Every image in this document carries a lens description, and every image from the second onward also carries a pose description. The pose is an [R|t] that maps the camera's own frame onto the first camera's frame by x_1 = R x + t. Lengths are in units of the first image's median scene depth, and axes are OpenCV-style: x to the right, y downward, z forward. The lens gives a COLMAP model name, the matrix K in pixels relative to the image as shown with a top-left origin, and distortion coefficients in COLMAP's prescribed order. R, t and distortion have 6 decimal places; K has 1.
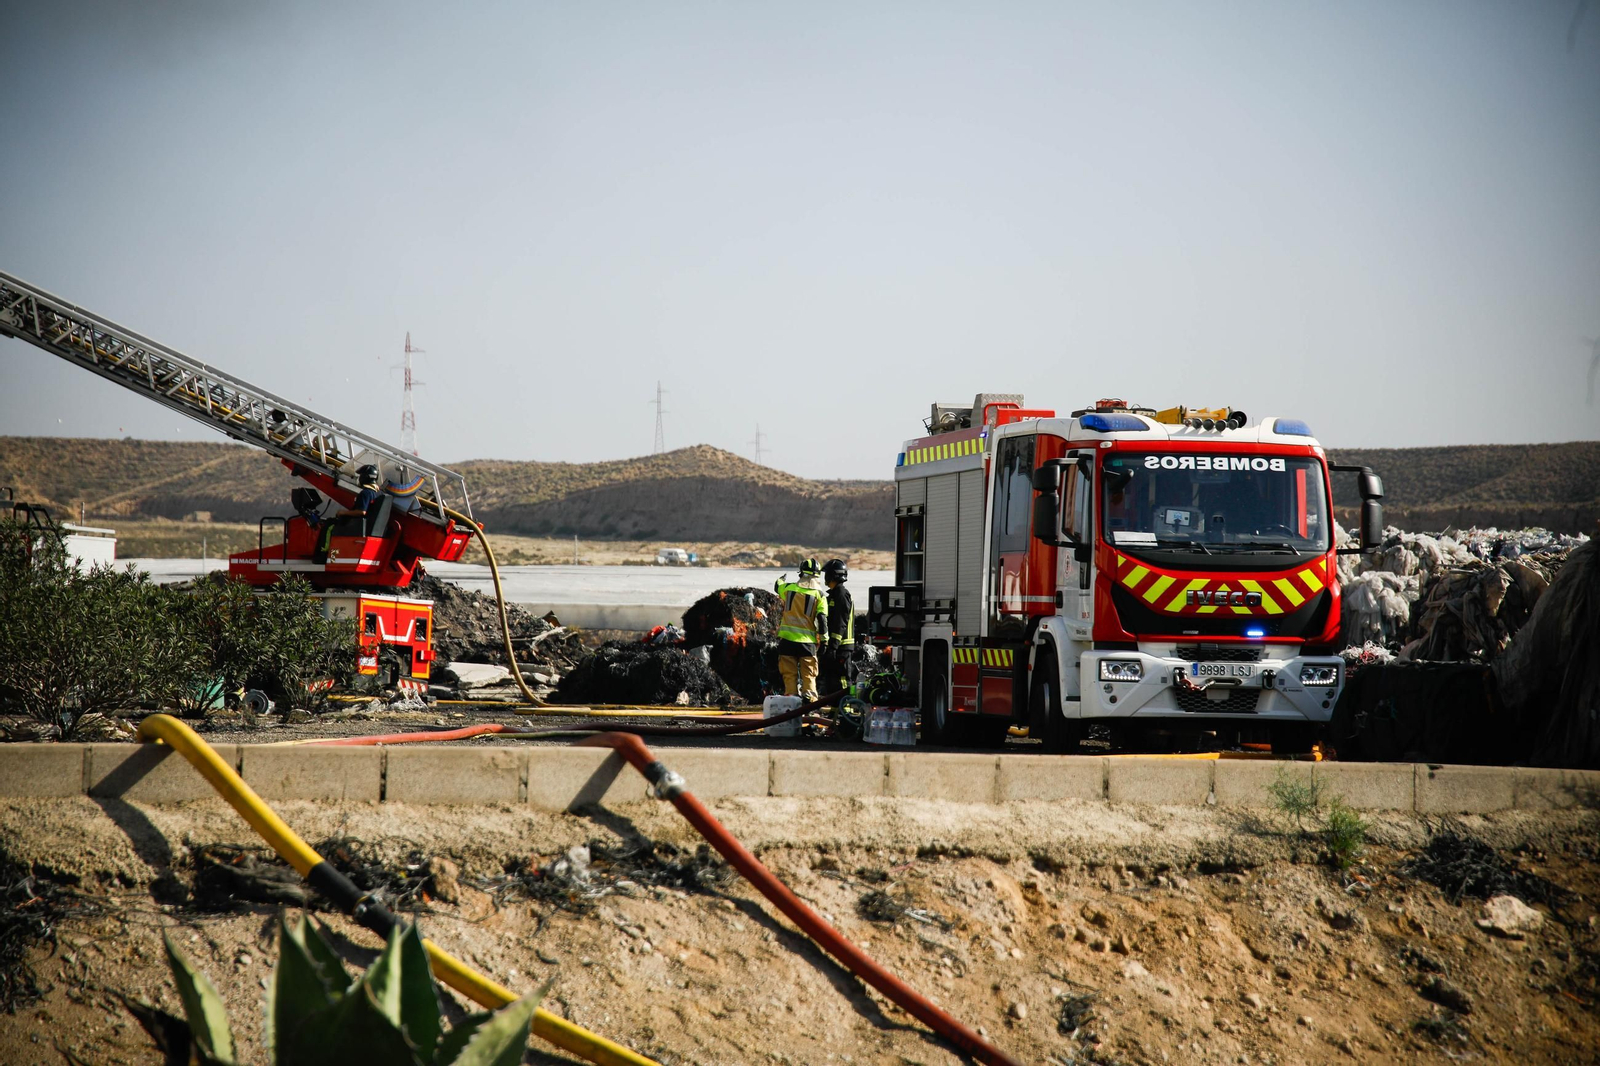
lens RADIAL K [[4600.7, 0, 869.2], [0, 4600.7, 557.2], [0, 0, 1]] dist [0.713480, 0.000000]
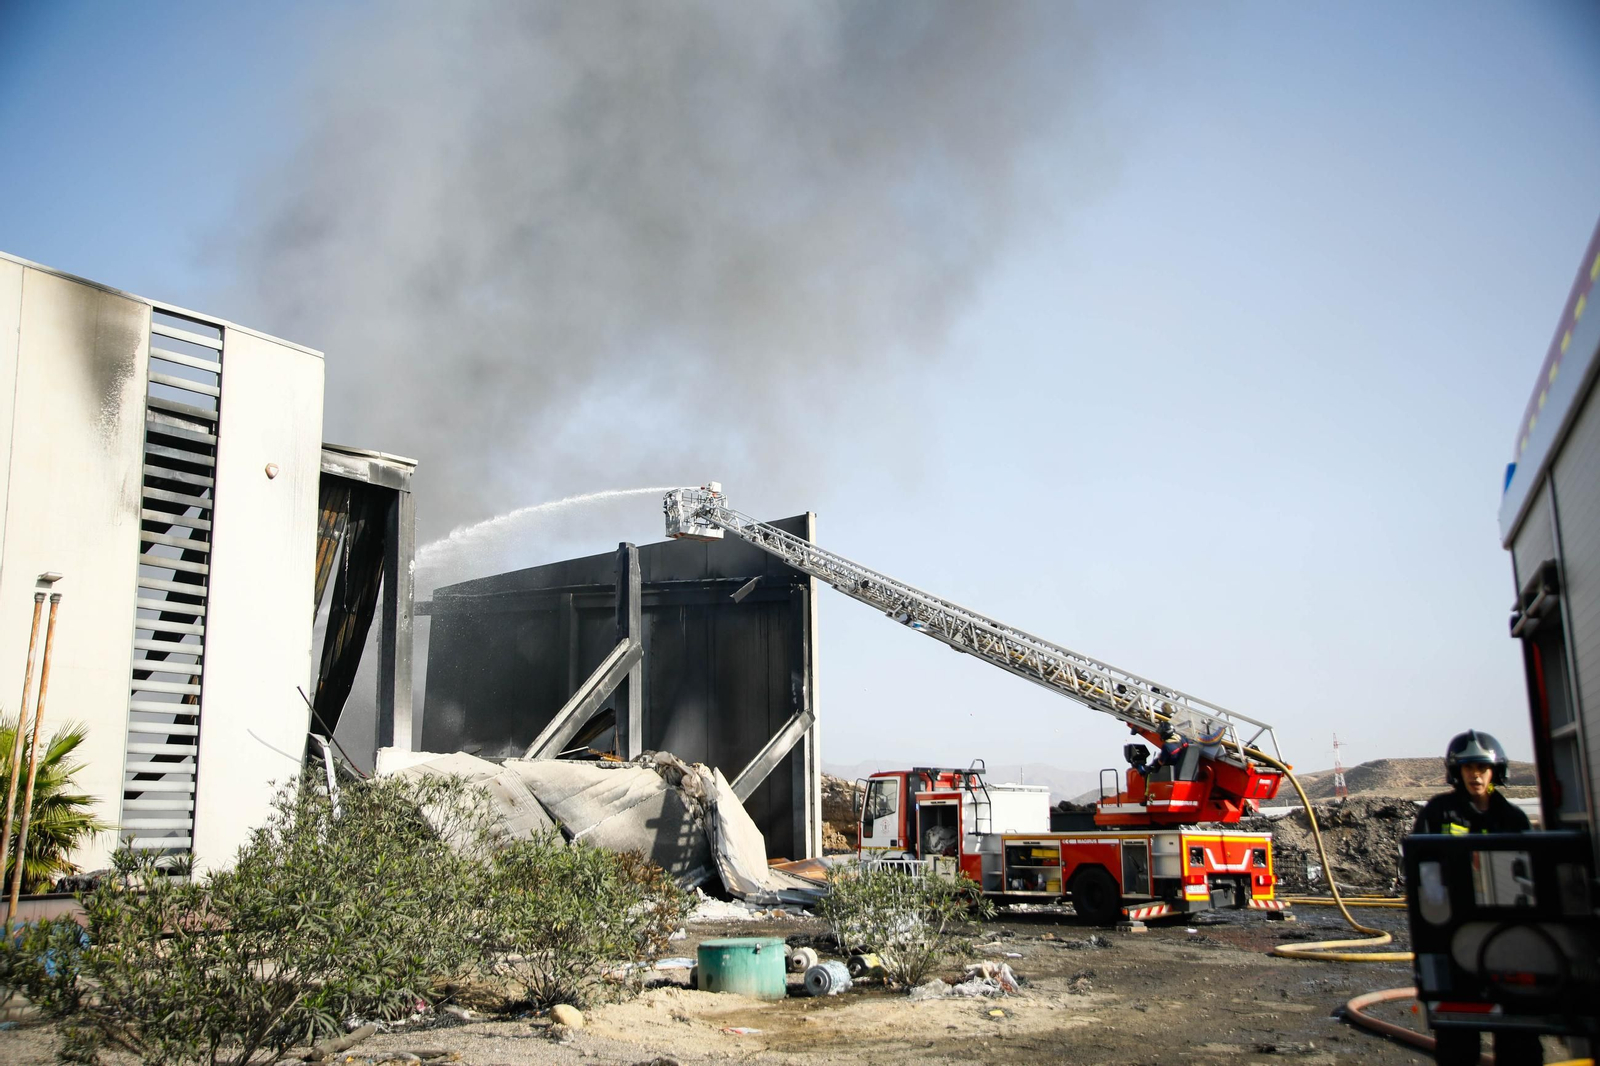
lens RADIAL K [[1475.9, 0, 804.0], [0, 1475.9, 549.0], [0, 0, 1]] dist [0.022190, 0.000000]
pose [[0.841722, -0.133462, -0.523156, 0.025590], [0.041221, 0.982023, -0.184203, 0.004607], [0.538335, 0.133483, 0.832092, 1.013387]]
